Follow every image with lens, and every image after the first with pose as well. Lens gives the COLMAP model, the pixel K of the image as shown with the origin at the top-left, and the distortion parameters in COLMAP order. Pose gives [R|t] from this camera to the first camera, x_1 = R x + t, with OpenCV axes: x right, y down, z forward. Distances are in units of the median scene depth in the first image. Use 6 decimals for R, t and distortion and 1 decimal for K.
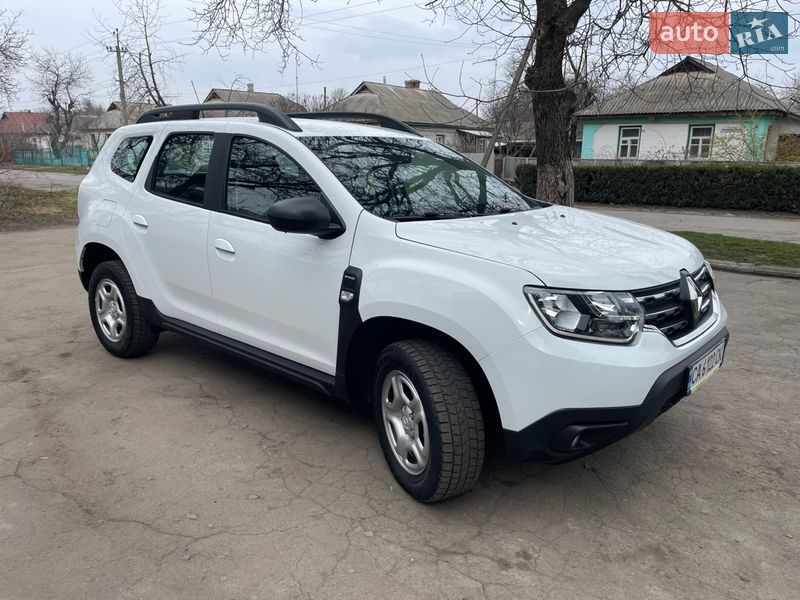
lens RADIAL K [[609.8, 0, 395.9], [0, 609.8, 300.7], [0, 0, 1]] dist [0.091941, -0.120783]
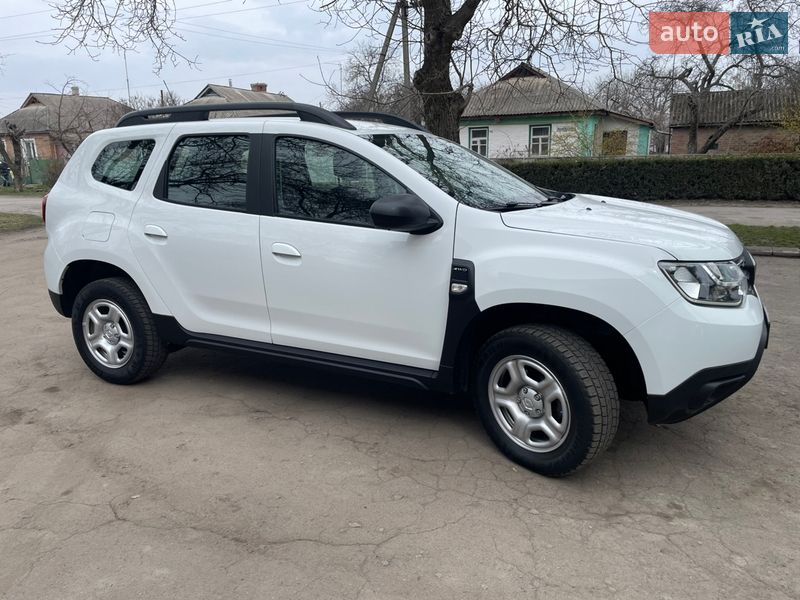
lens RADIAL K [[609.8, 0, 395.9], [0, 609.8, 300.7], [0, 0, 1]] dist [0.091941, -0.120783]
pose [[0.966967, -0.085593, 0.240103, -0.289640], [0.087025, 0.996195, 0.004655, -0.000206], [-0.239588, 0.016394, 0.970736, 0.025101]]
